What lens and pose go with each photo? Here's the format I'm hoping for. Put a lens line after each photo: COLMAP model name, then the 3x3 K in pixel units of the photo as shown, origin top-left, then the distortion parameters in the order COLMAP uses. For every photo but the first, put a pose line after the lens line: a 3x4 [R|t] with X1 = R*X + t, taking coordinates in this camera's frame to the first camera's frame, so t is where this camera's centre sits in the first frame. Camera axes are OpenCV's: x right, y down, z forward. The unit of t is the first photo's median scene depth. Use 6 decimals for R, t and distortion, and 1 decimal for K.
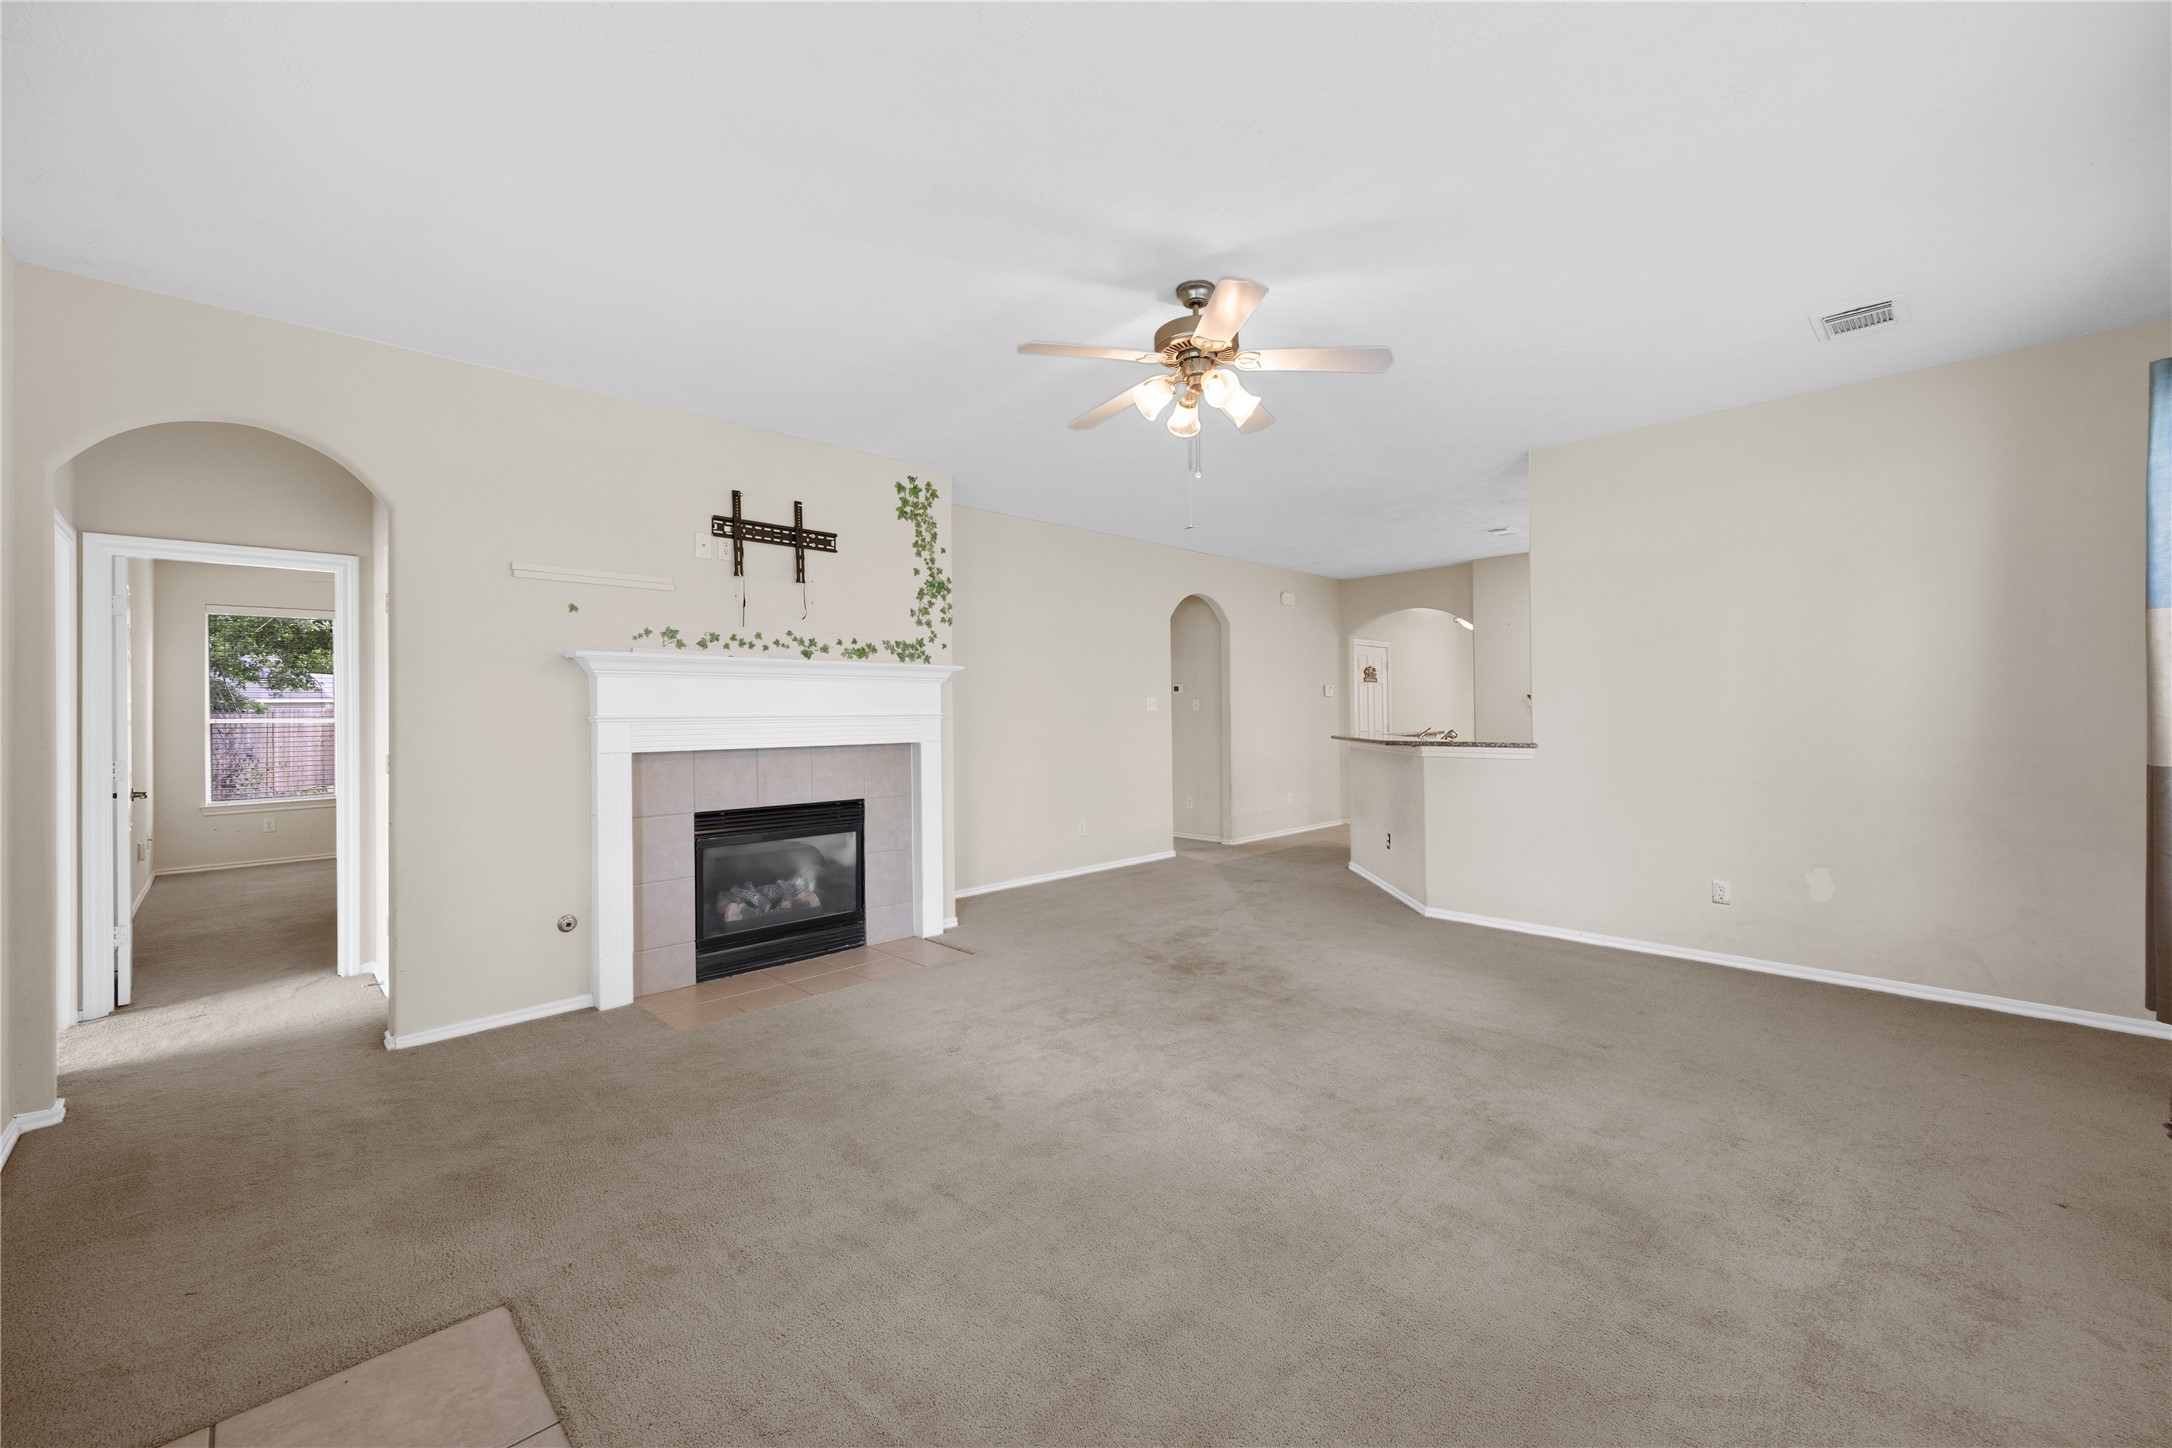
lens RADIAL K [[884.5, 0, 1101.2], [0, 884.5, 713.9], [0, 0, 1]] dist [0.001927, 0.000007]
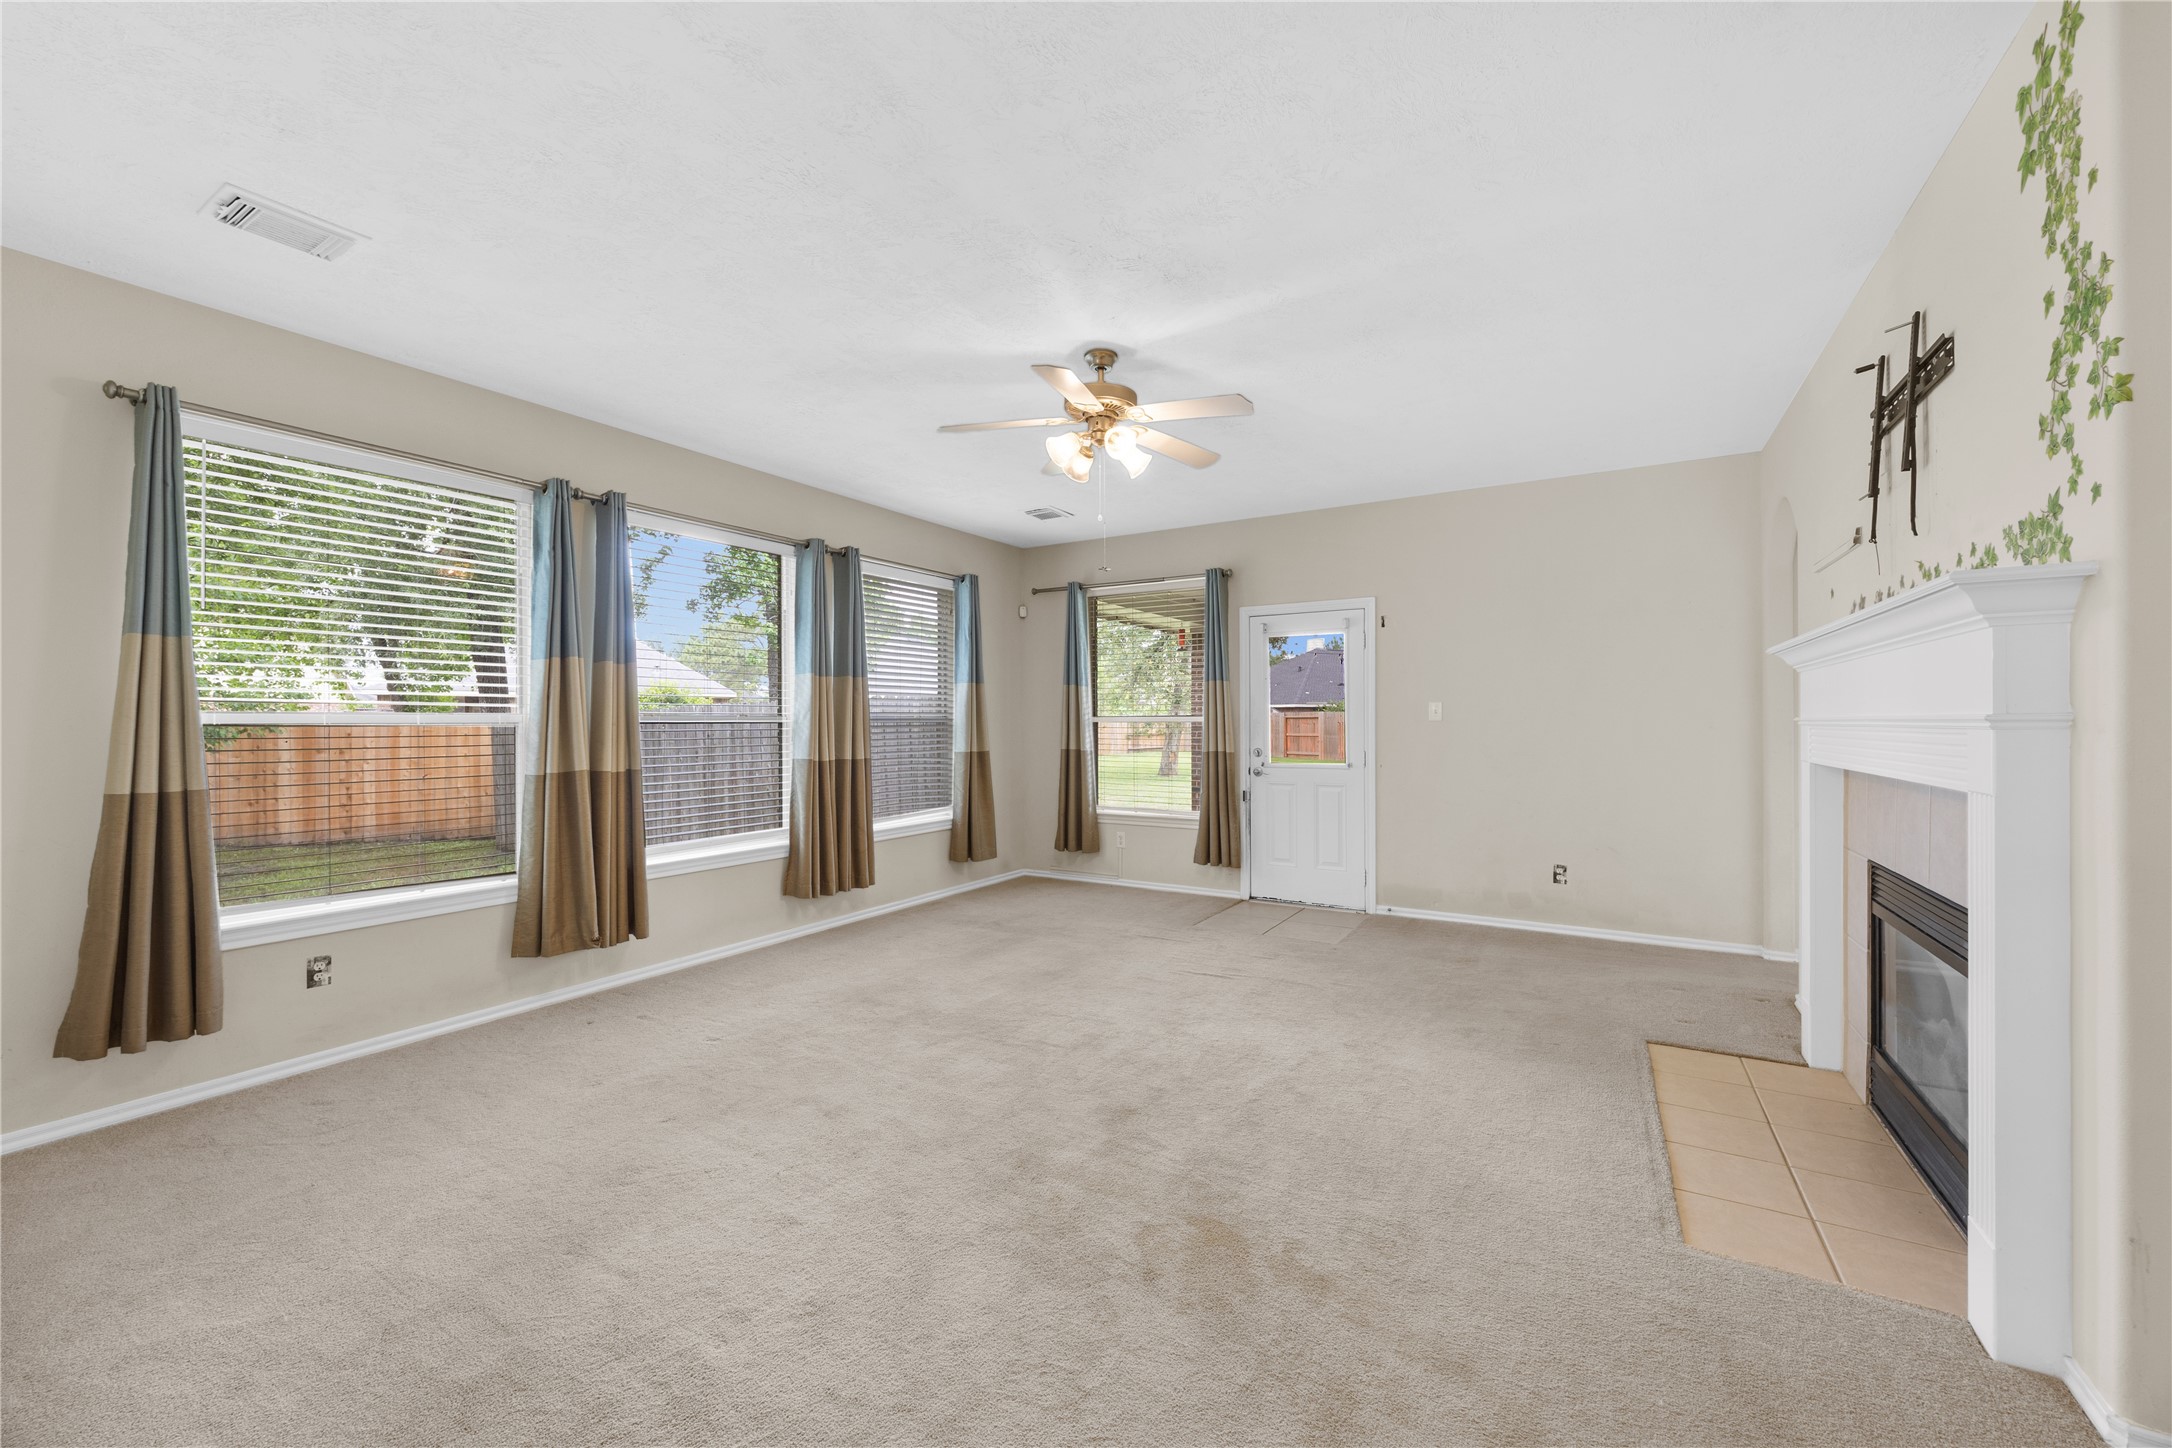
lens RADIAL K [[830.7, 0, 1106.6], [0, 830.7, 726.3], [0, 0, 1]] dist [-0.004572, -0.000072]
pose [[-0.967387, 0.013548, -0.252939, 0.255494], [0.012135, 0.999901, 0.007147, -0.003102], [0.253011, 0.003844, -0.967456, 1.369044]]
